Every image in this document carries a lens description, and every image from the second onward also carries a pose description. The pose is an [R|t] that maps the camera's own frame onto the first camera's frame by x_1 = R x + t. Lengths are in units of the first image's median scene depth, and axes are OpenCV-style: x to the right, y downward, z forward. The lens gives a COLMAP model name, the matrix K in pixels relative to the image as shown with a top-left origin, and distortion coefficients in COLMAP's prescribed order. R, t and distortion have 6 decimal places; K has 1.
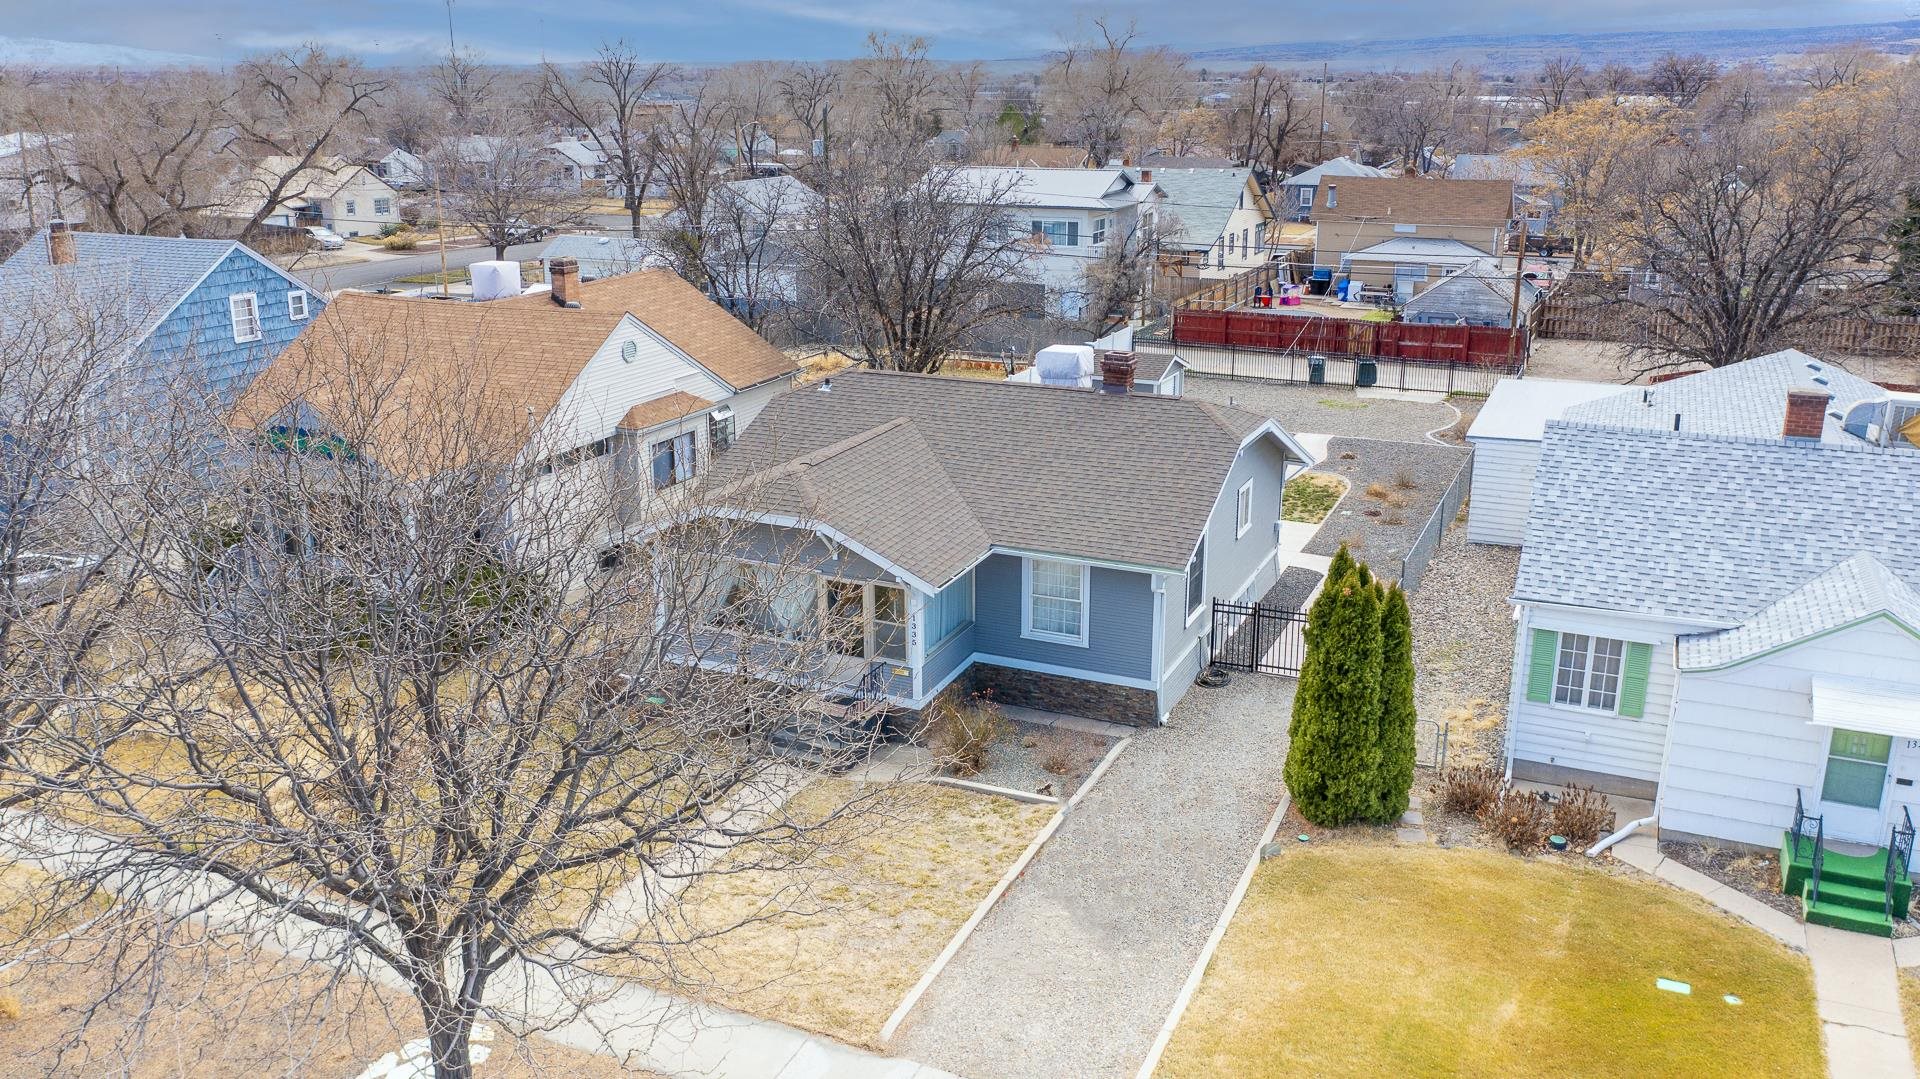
lens RADIAL K [[1526.2, 0, 956.7], [0, 1526.2, 532.8], [0, 0, 1]] dist [-0.012868, 0.004657]
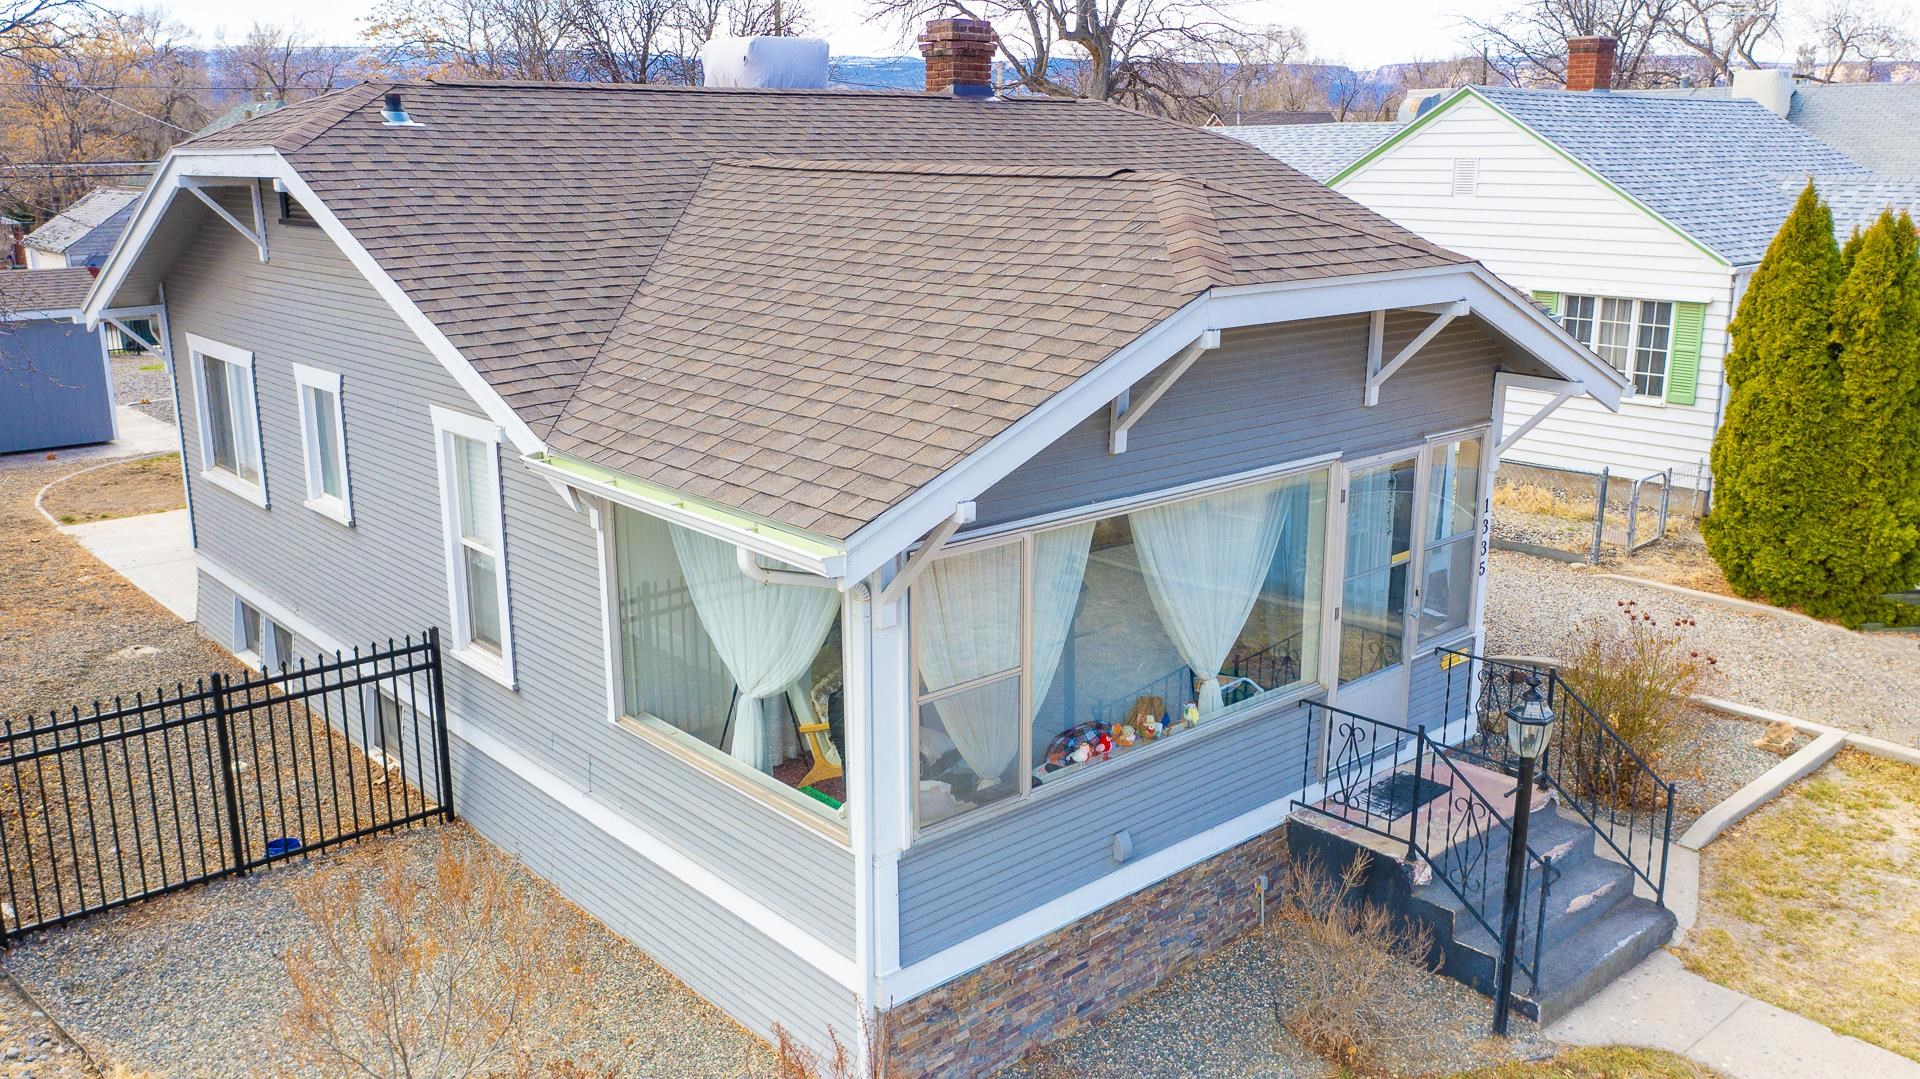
lens RADIAL K [[1526.2, 0, 949.8], [0, 1526.2, 528.1], [0, 0, 1]] dist [-0.012868, 0.004657]
pose [[0.400194, -0.220381, 0.889537, -0.421894], [0.262975, 0.957449, 0.118896, -0.022783], [-0.877889, 0.186345, 0.441120, 0.908572]]
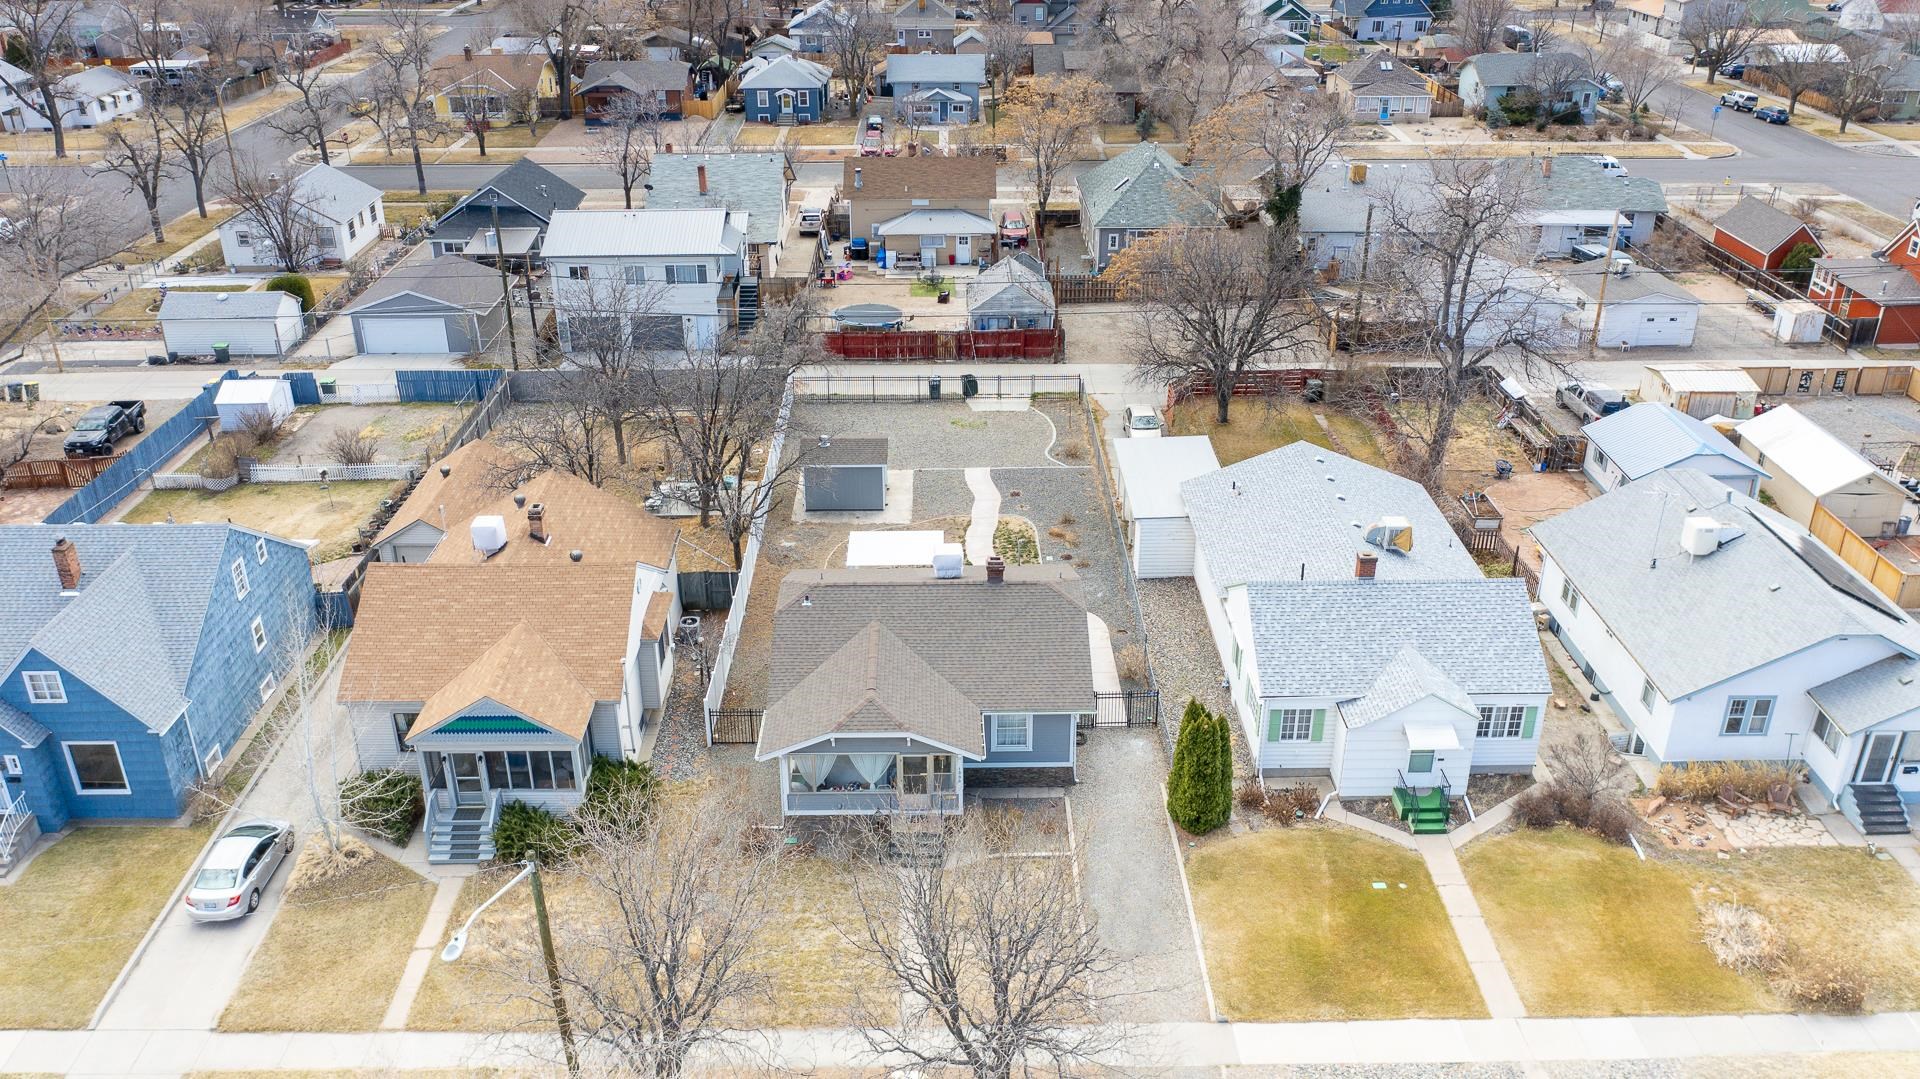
lens RADIAL K [[1526.2, 0, 955.0], [0, 1526.2, 543.7], [0, 0, 1]] dist [-0.012868, 0.004657]
pose [[0.905020, -0.194369, 0.378365, -0.621256], [0.125199, 0.971813, 0.199763, -0.525744], [-0.406528, -0.133418, 0.903845, -0.529355]]
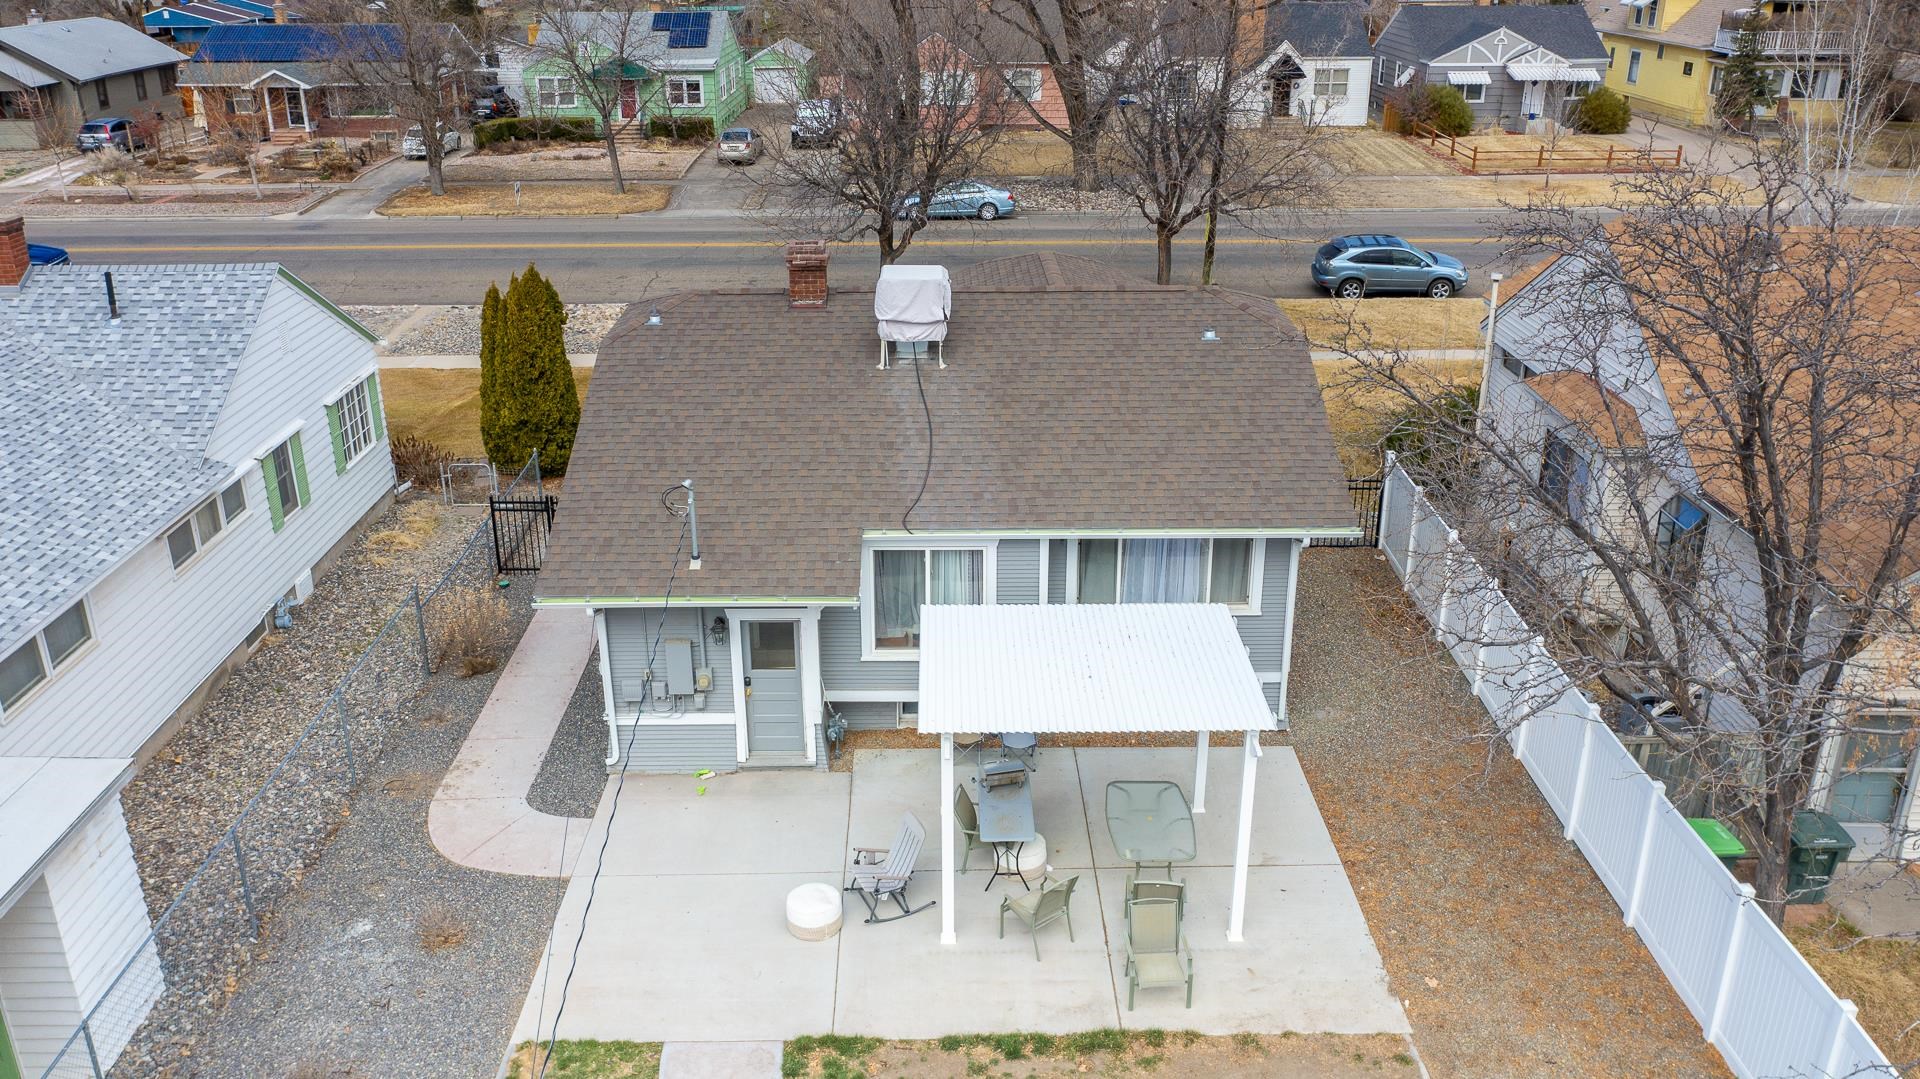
lens RADIAL K [[1526.2, 0, 959.7], [0, 1526.2, 538.5], [0, 0, 1]] dist [-0.012868, 0.004657]
pose [[-0.904164, 0.163531, -0.394645, 0.390102], [-0.118947, 0.790917, 0.600252, -0.518349], [0.410291, 0.589668, -0.695667, 1.803998]]
